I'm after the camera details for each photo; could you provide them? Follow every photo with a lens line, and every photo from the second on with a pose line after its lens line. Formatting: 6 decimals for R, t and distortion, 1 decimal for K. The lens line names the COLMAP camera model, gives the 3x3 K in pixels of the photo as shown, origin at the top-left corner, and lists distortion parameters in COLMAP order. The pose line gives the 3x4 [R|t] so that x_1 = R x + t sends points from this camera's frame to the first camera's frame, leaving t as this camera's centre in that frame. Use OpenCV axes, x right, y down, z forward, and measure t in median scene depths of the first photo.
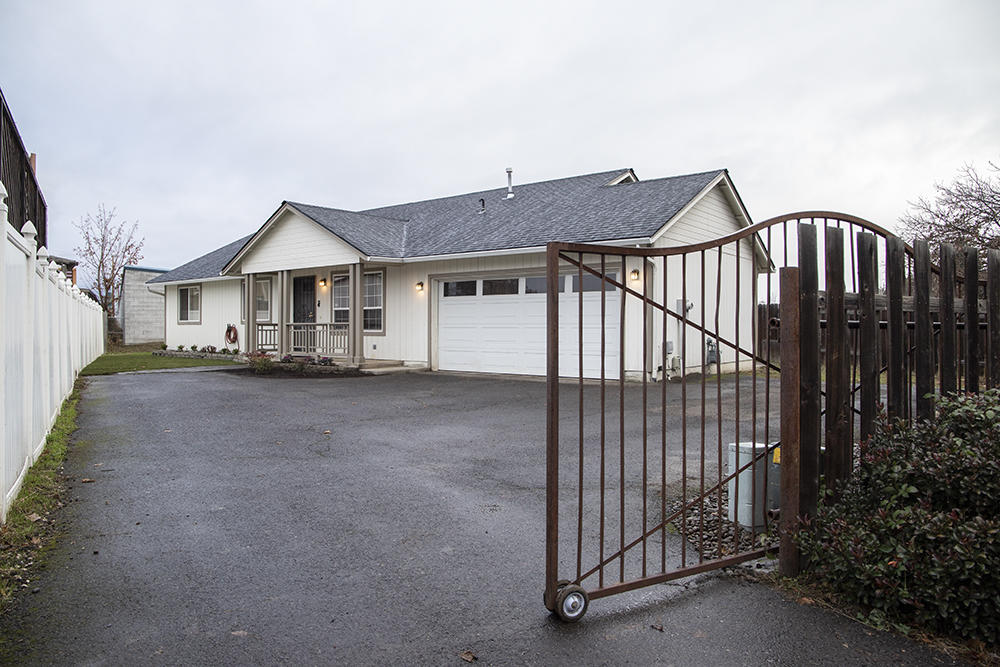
lens RADIAL K [[682.6, 0, 497.2], [0, 682.6, 336.6], [0, 0, 1]] dist [-0.053595, -0.004740]
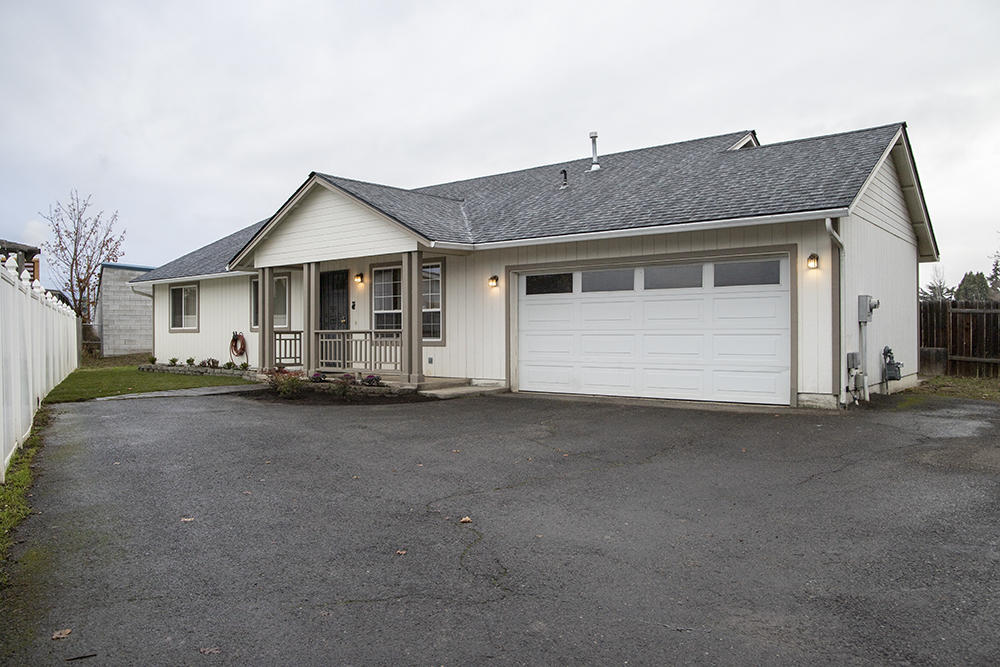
lens RADIAL K [[731.5, 0, 502.1], [0, 731.5, 330.5], [0, 0, 1]] dist [-0.039892, 0.012068]
pose [[0.999971, -0.007619, -0.000090, -0.094859], [0.007617, 0.999861, -0.014859, -0.005680], [0.000204, 0.014858, 0.999890, 0.163231]]
